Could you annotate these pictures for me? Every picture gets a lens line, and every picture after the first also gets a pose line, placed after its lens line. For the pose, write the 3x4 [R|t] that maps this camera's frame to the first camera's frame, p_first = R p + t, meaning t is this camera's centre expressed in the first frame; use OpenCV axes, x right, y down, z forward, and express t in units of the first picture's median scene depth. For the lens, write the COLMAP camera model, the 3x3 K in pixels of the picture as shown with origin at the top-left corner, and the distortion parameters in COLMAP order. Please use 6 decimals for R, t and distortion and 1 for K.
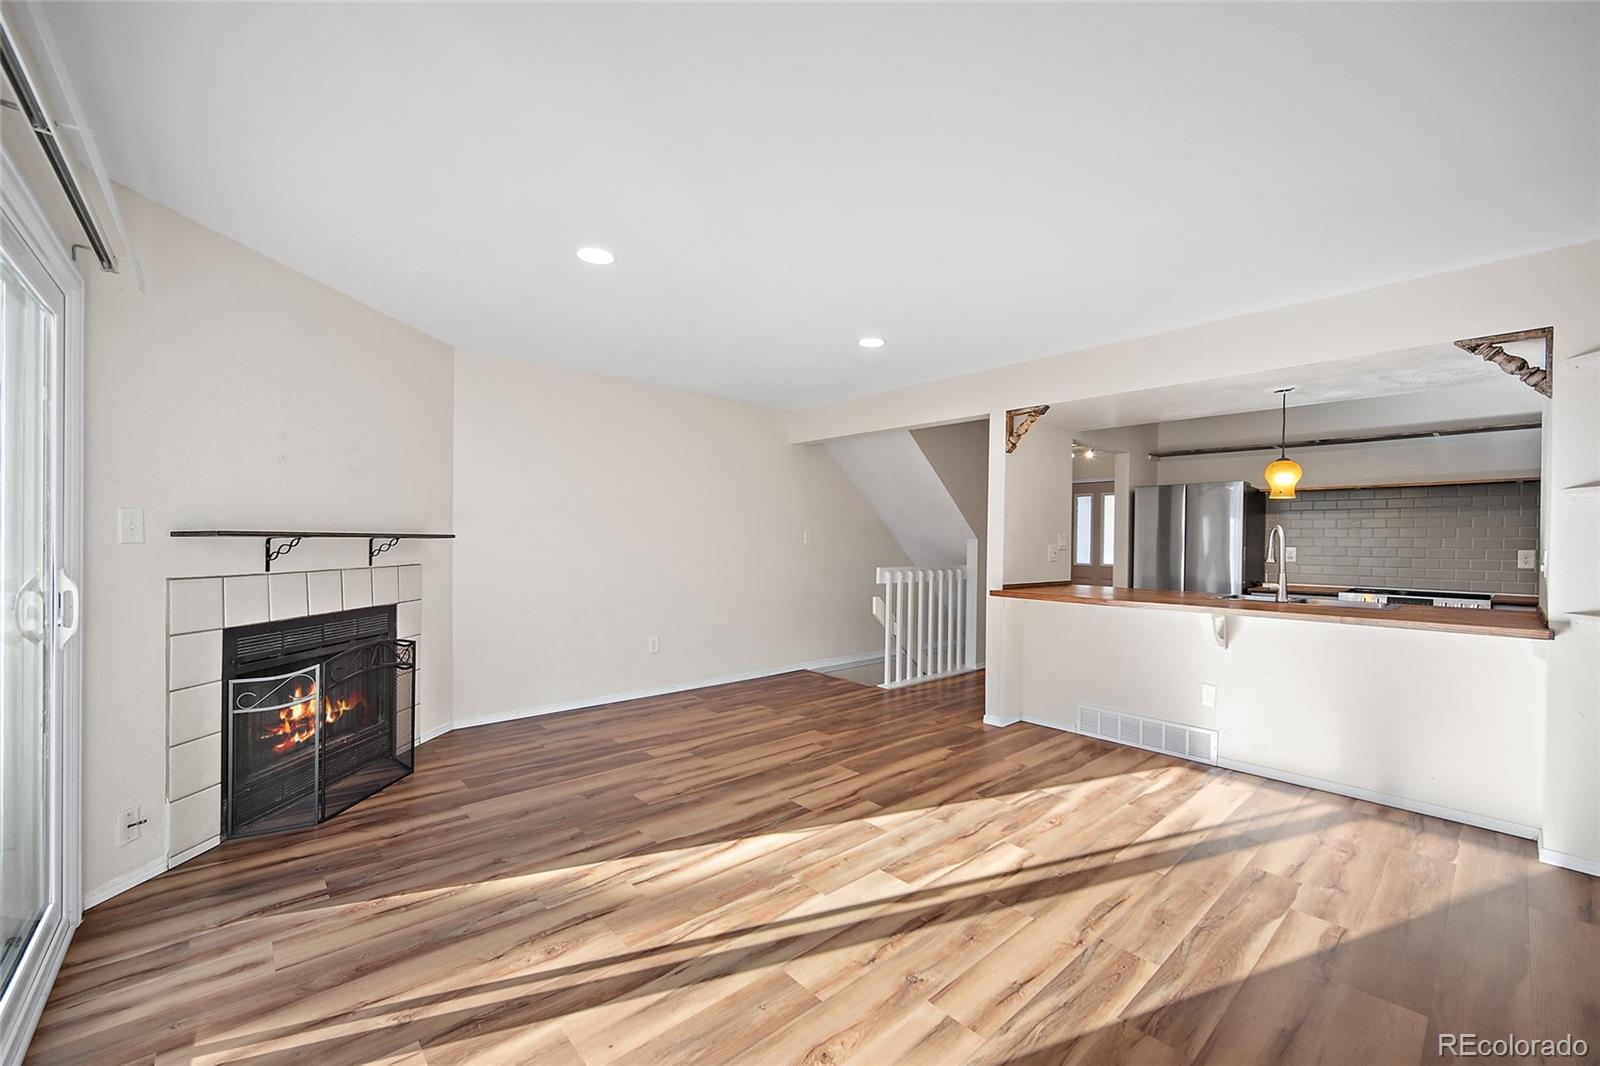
lens RADIAL K [[642.6, 0, 795.7], [0, 642.6, 550.0], [0, 0, 1]] dist [0.000065, -0.000163]
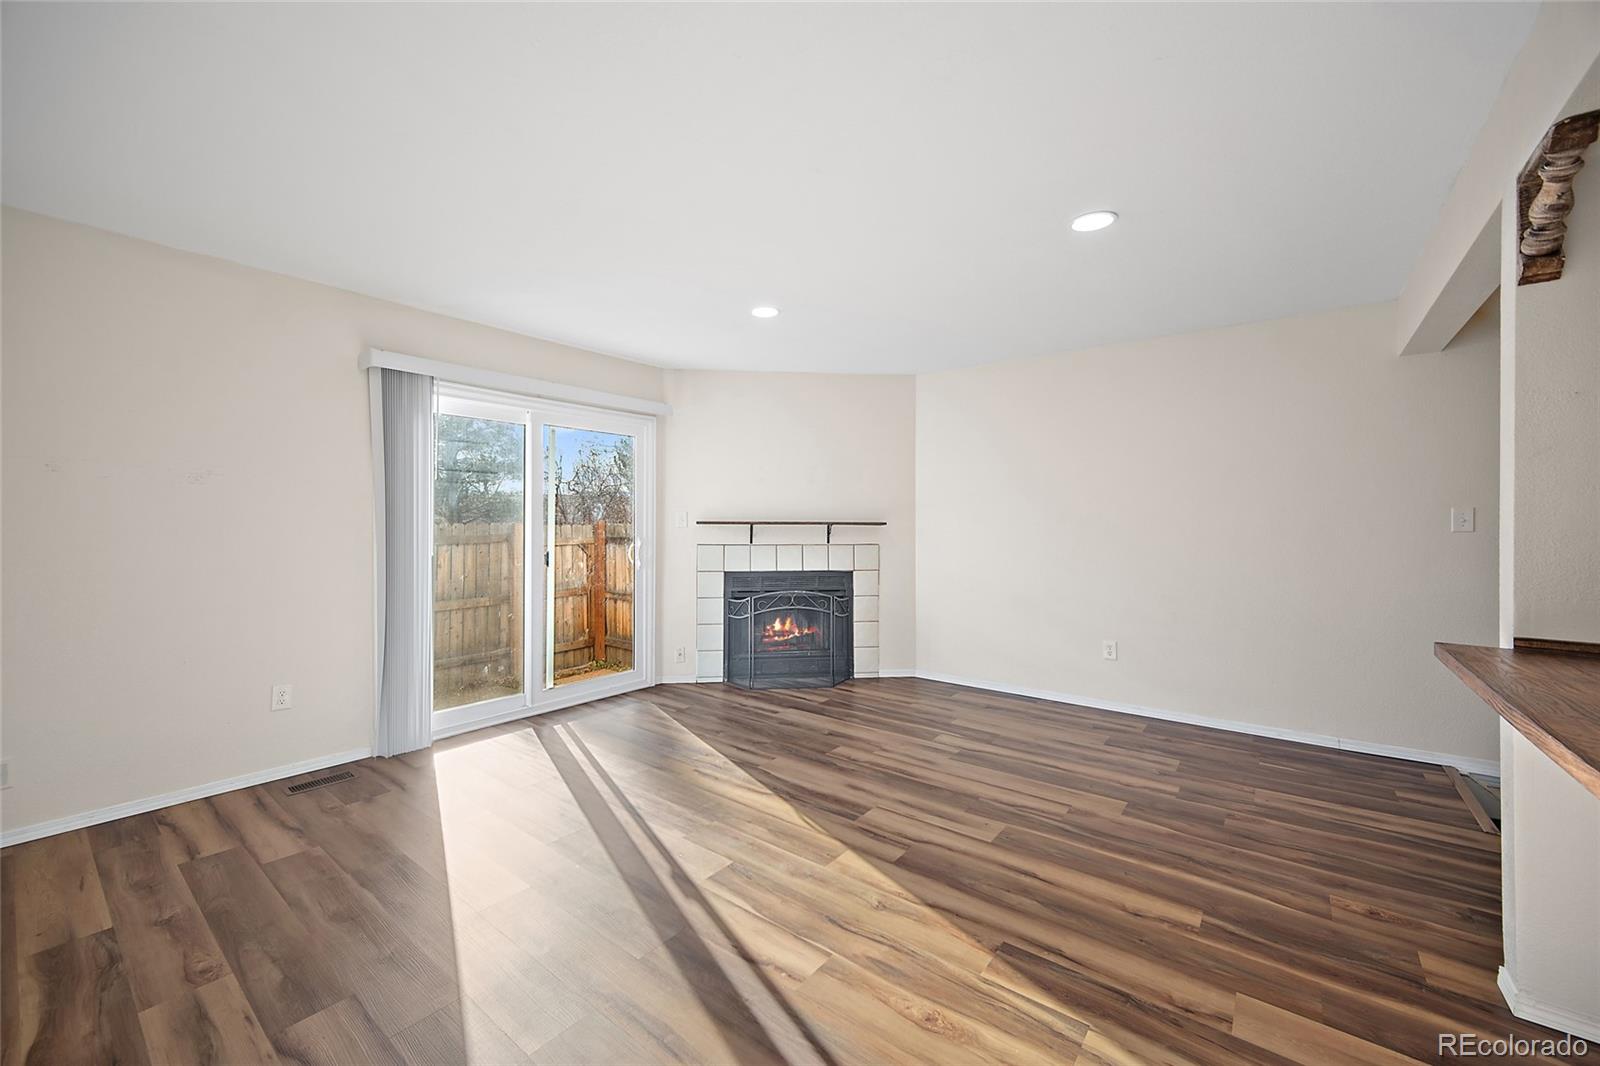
lens RADIAL K [[630.6, 0, 793.7], [0, 630.6, 528.1], [0, 0, 1]] dist [0.000244, -0.000380]
pose [[0.175724, -0.003133, -0.984434, 0.841549], [-0.017016, 0.999836, -0.006220, -0.000648], [0.984292, 0.017845, 0.175642, 0.709889]]
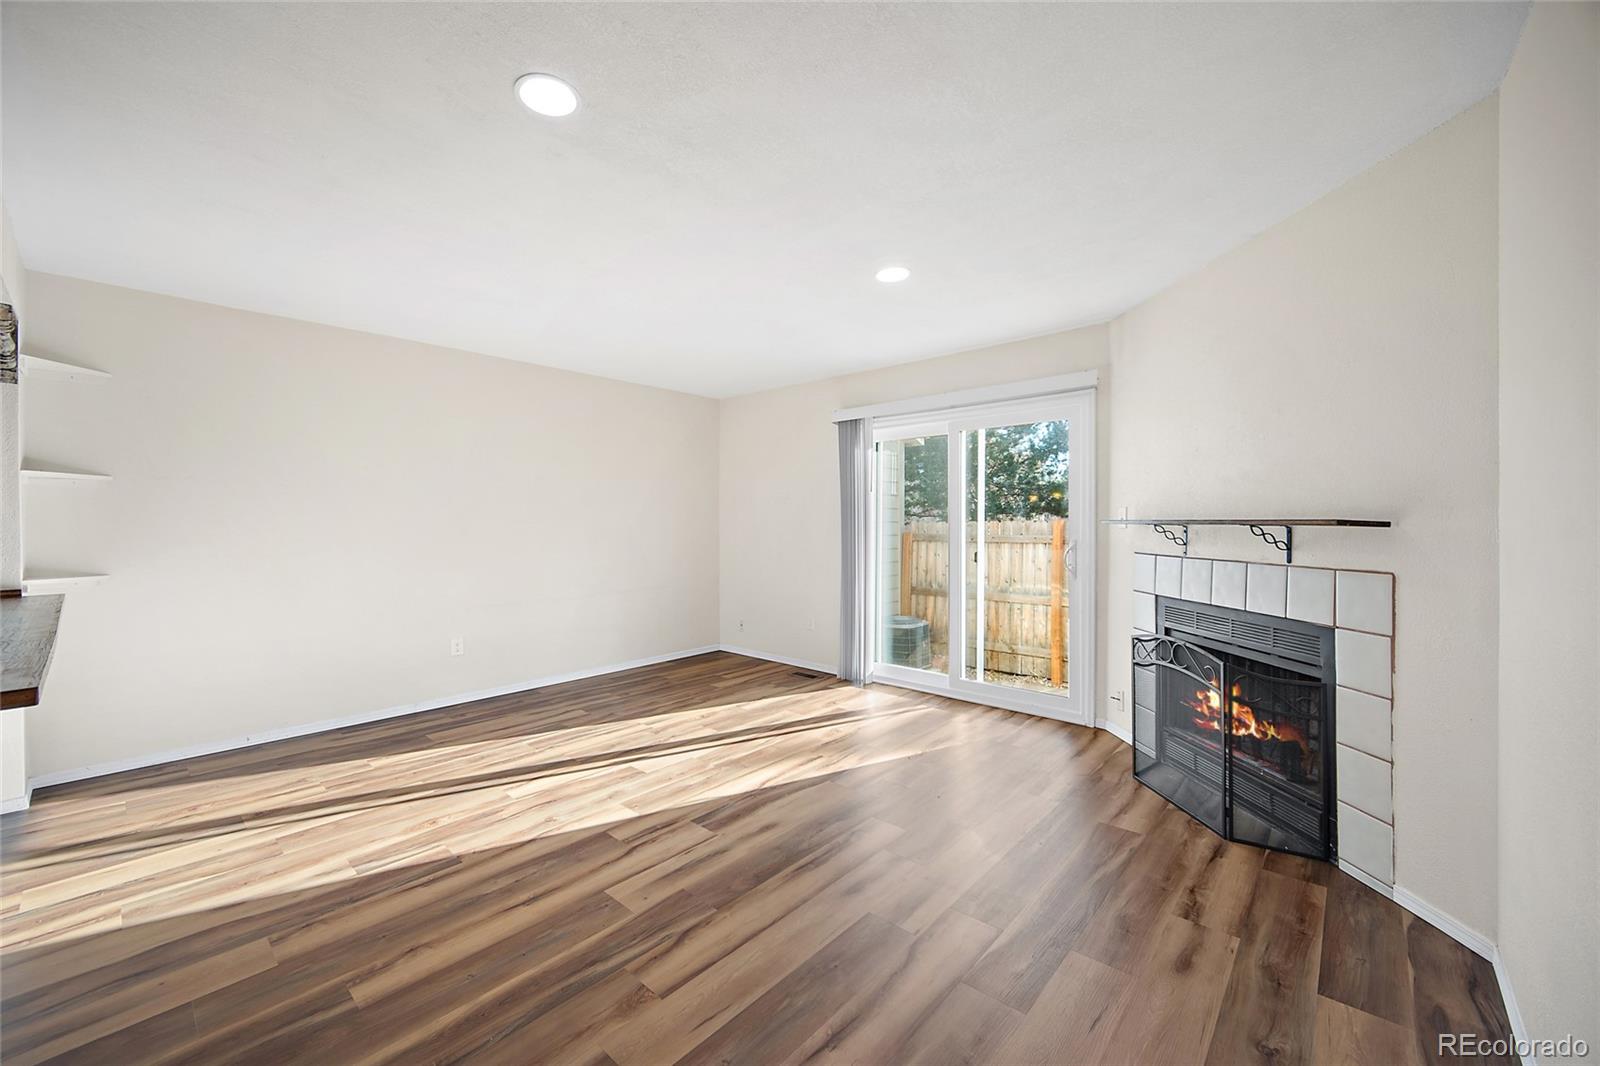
lens RADIAL K [[627.0, 0, 791.3], [0, 627.0, 529.3], [0, 0, 1]] dist [0.000016, 0.000080]
pose [[-0.993830, -0.008903, -0.110558, -0.012769], [-0.011805, 0.999602, 0.025617, -0.028511], [0.110286, 0.026765, -0.993540, 1.780831]]
